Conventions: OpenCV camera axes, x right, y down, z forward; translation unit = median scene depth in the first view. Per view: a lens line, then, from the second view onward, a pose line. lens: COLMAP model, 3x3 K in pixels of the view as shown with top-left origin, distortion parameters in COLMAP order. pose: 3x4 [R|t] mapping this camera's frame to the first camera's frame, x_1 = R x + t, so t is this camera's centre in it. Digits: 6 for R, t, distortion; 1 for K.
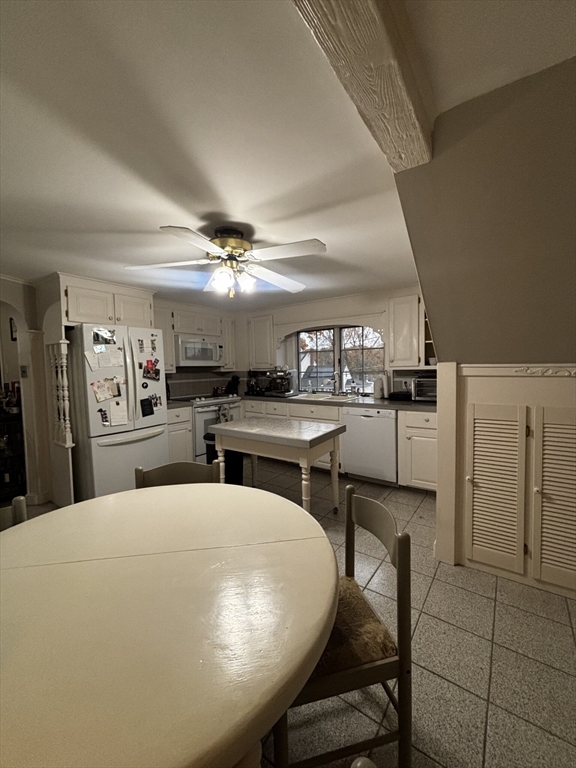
lens RADIAL K [[311.3, 0, 292.4], [0, 311.3, 385.6], [0, 0, 1]] dist [-0.000863, 0.000200]
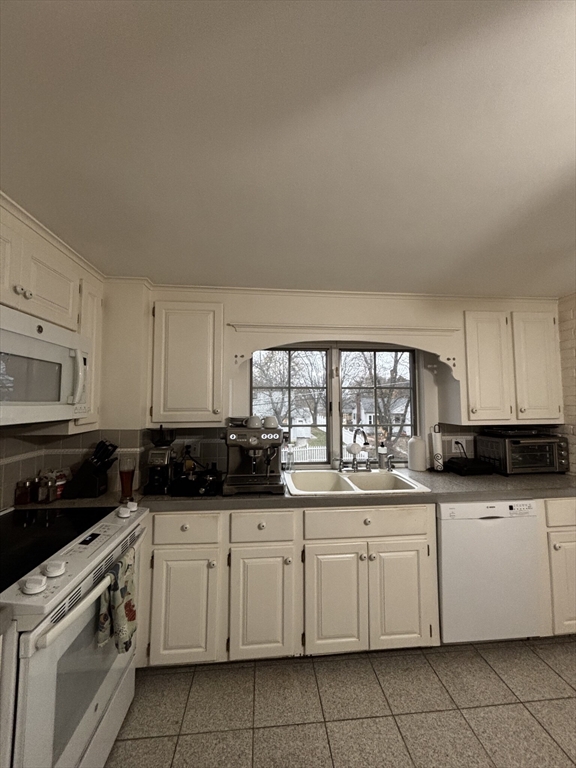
lens RADIAL K [[311.3, 0, 289.1], [0, 311.3, 378.6], [0, 0, 1]] dist [-0.000863, 0.000200]
pose [[0.753624, 0.063344, 0.654247, -0.276864], [0.026777, 0.991561, -0.126848, -0.057437], [-0.656761, 0.113114, 0.745567, 0.603450]]
